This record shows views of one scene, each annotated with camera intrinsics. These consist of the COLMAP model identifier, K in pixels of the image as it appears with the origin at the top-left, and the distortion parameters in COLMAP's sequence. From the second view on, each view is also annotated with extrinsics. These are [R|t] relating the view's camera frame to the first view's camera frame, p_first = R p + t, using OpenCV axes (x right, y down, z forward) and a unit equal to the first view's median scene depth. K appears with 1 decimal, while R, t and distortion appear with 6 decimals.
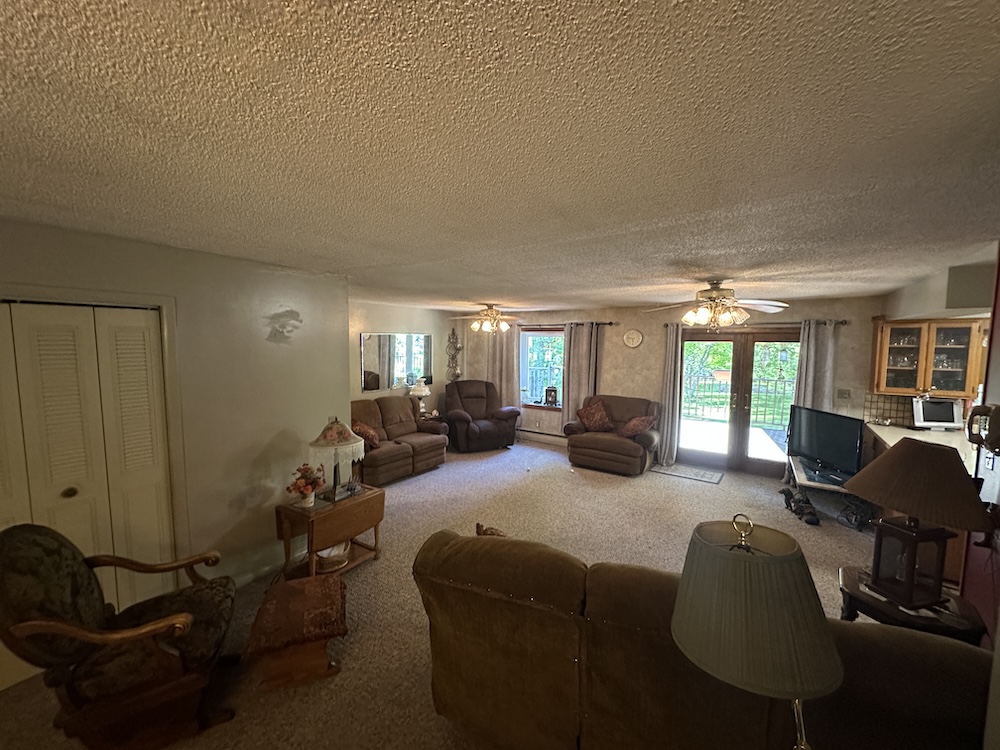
lens RADIAL K [[401.2, 0, 497.6], [0, 401.2, 373.6], [0, 0, 1]] dist [-0.004331, 0.000142]
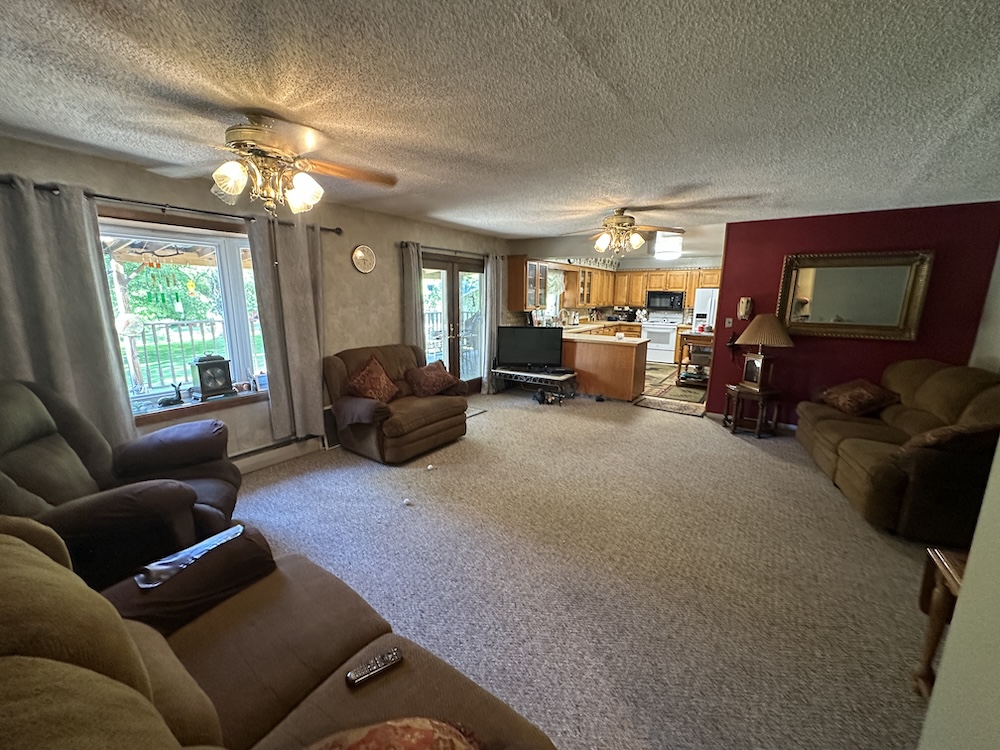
lens RADIAL K [[401.2, 0, 501.4], [0, 401.2, 376.6], [0, 0, 1]] dist [-0.004331, 0.000142]
pose [[-0.013487, -0.205418, 0.978581, -0.371873], [0.074238, 0.975764, 0.205850, -0.017015], [-0.997149, 0.075424, 0.002090, 0.804605]]
